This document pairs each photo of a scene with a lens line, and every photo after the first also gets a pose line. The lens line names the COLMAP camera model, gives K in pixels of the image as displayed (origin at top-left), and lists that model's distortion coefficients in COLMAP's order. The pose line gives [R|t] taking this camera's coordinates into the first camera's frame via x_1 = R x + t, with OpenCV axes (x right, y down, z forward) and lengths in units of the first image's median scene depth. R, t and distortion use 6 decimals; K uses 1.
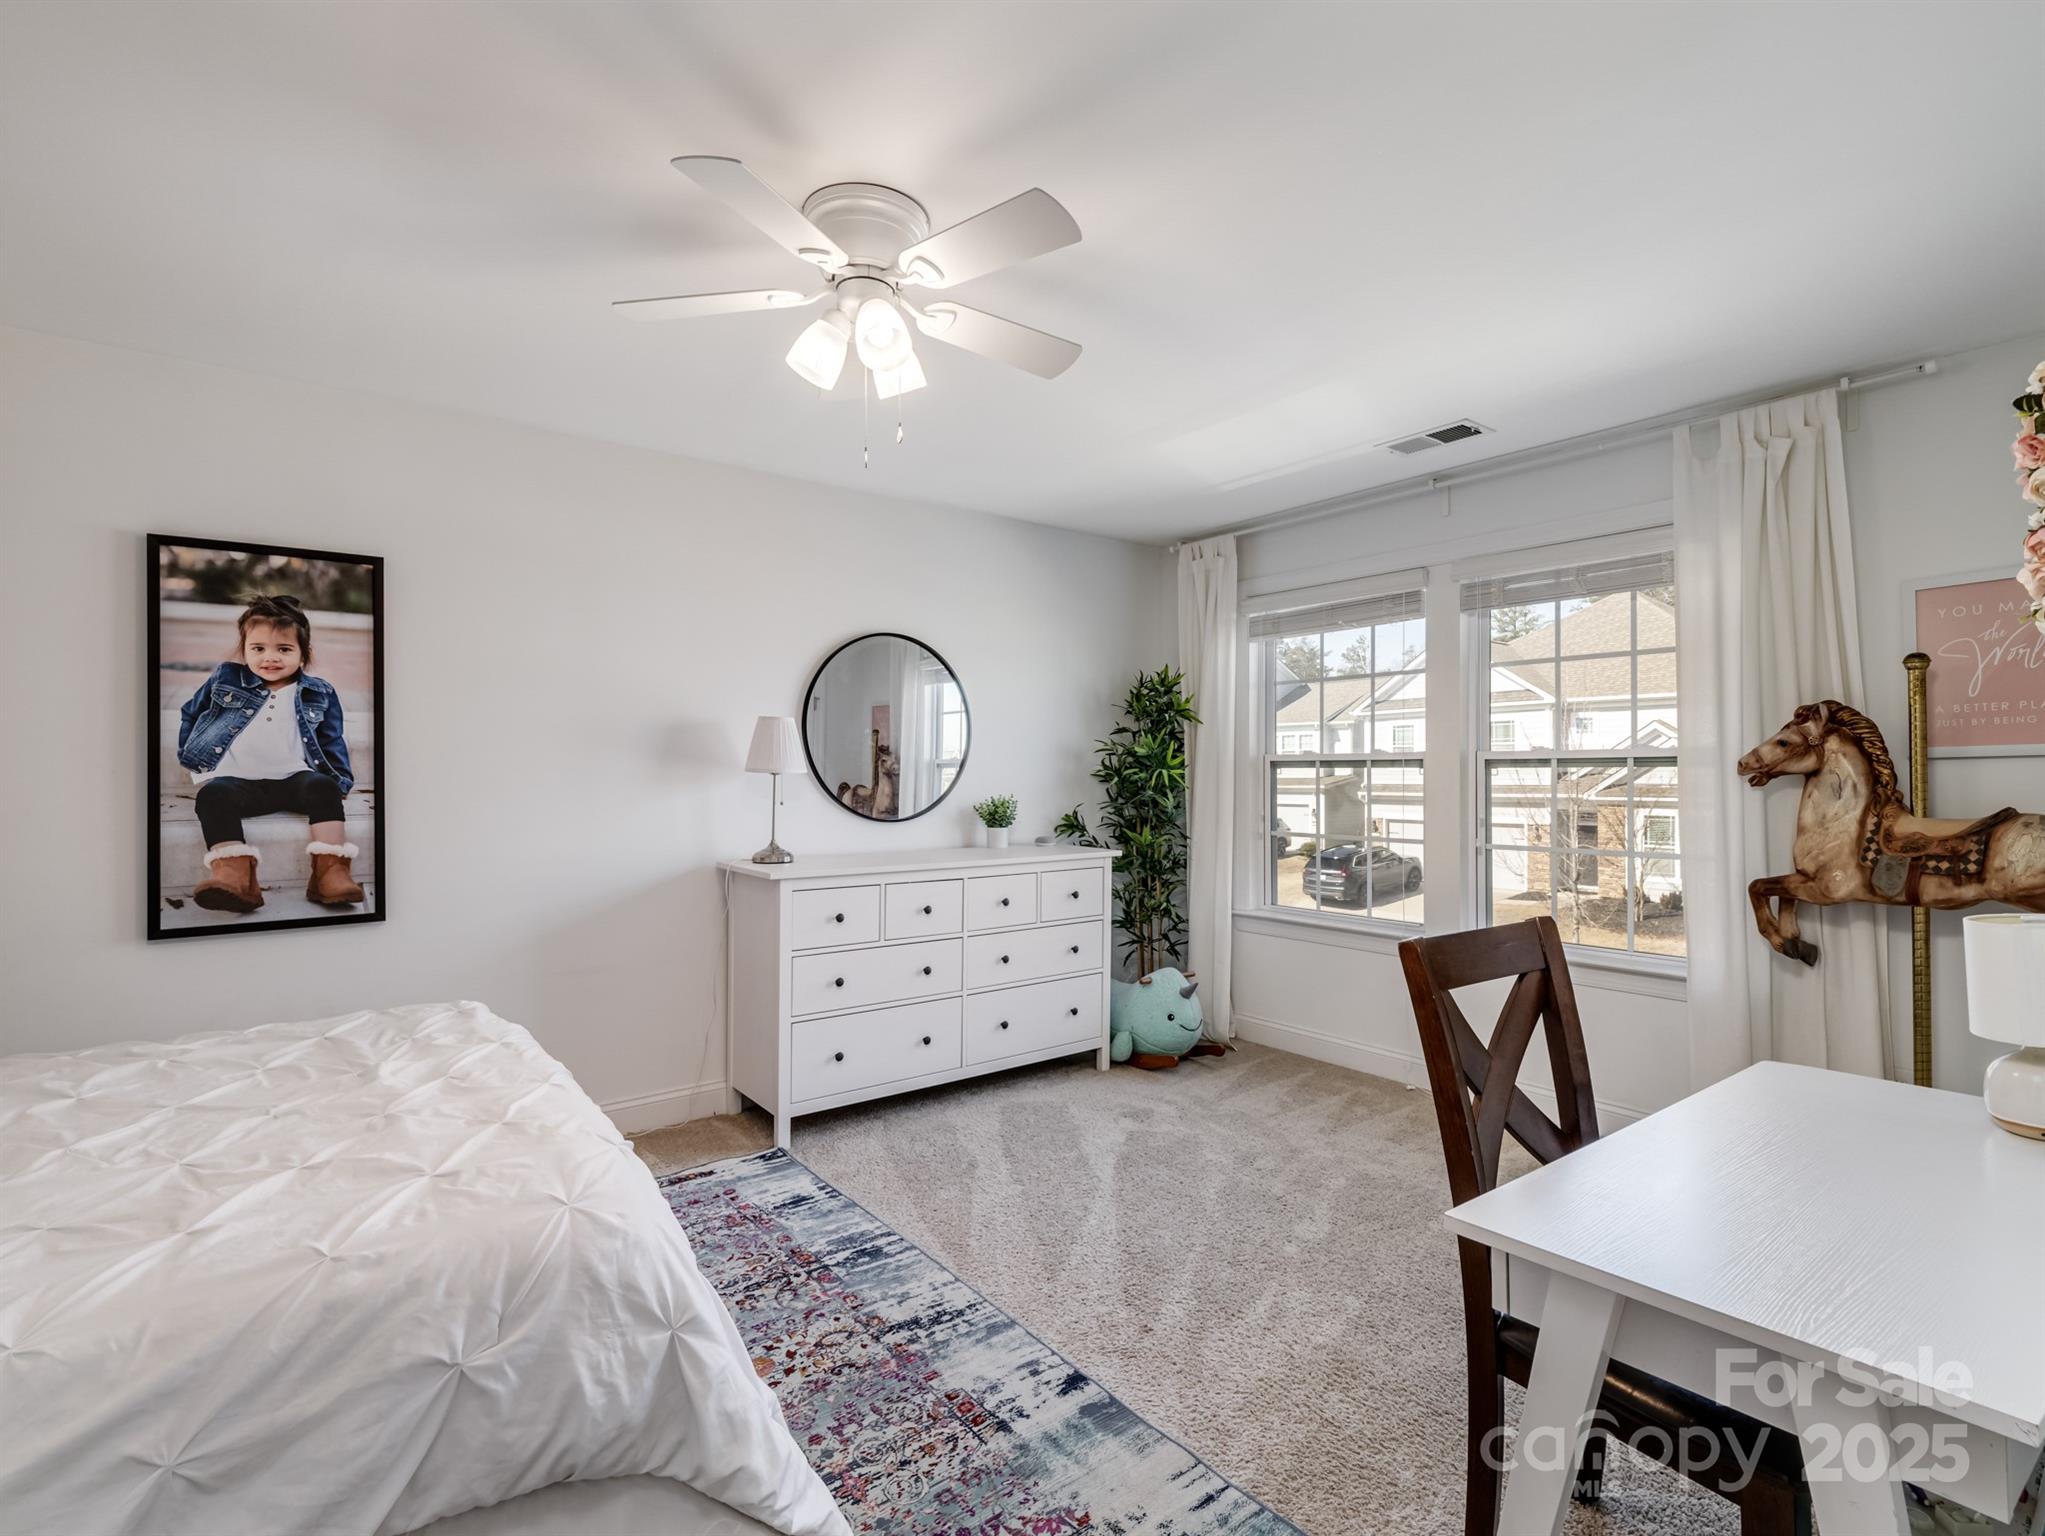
lens RADIAL K [[978.1, 0, 1007.2], [0, 978.1, 764.4], [0, 0, 1]] dist [-0.002555, -0.000670]
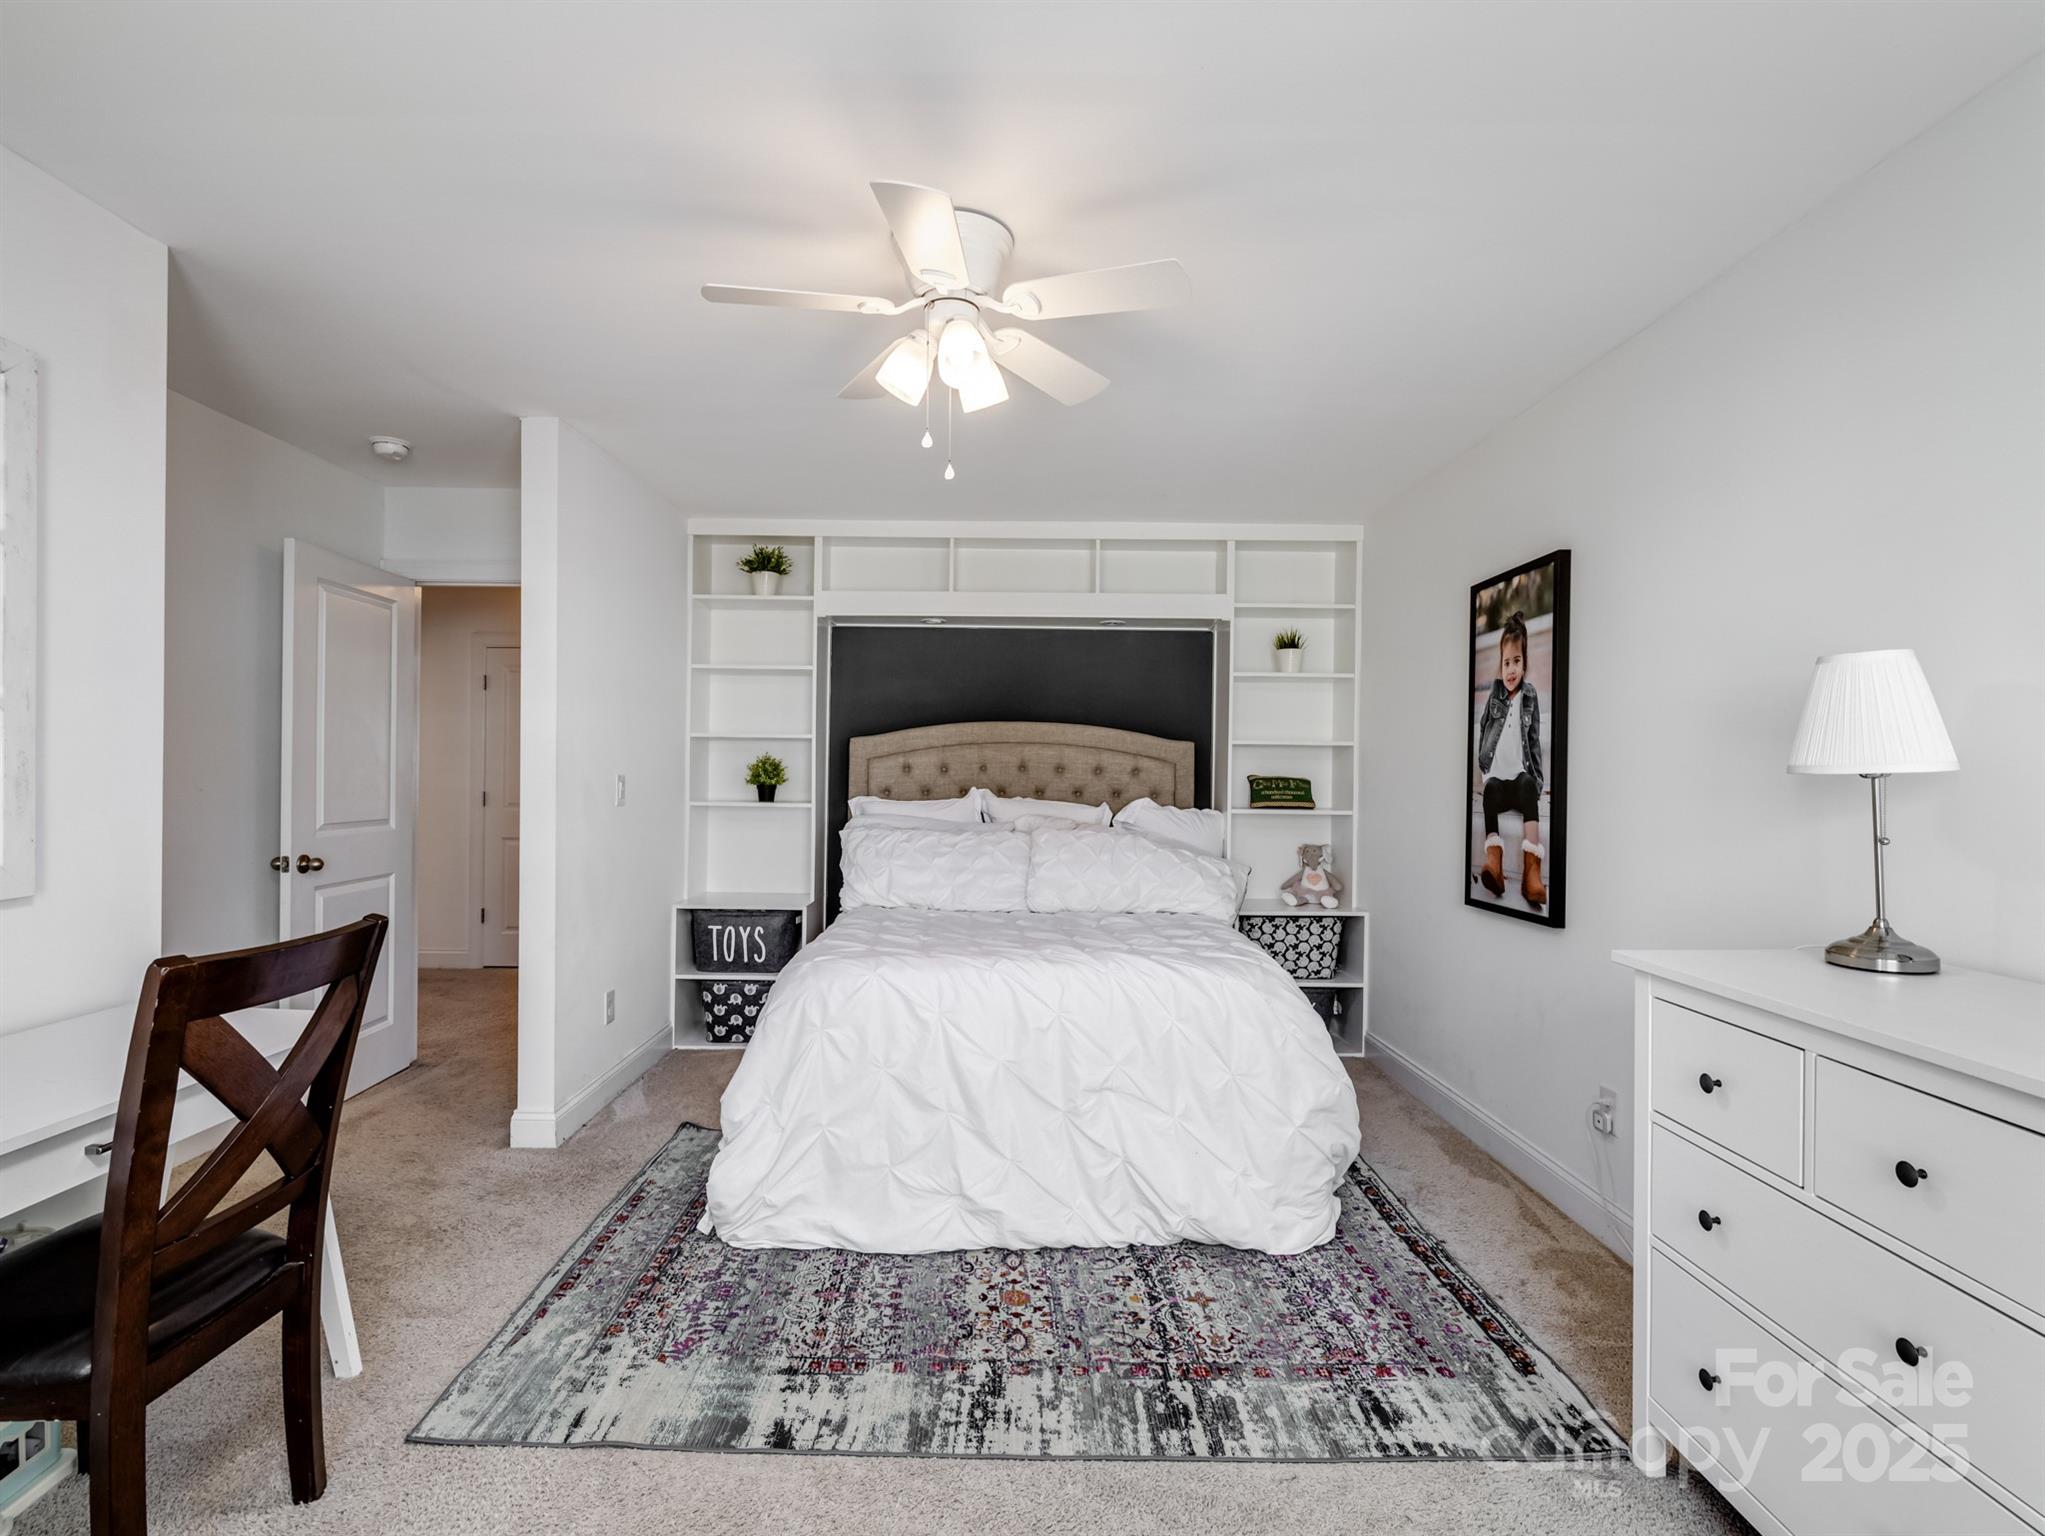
lens RADIAL K [[984.9, 0, 1031.2], [0, 984.9, 779.6], [0, 0, 1]] dist [-0.002950, -0.000262]
pose [[-0.578157, 0.001803, -0.815924, 0.504022], [0.002224, 0.999997, 0.000634, 0.013804], [0.815923, -0.001448, -0.578159, 1.274962]]
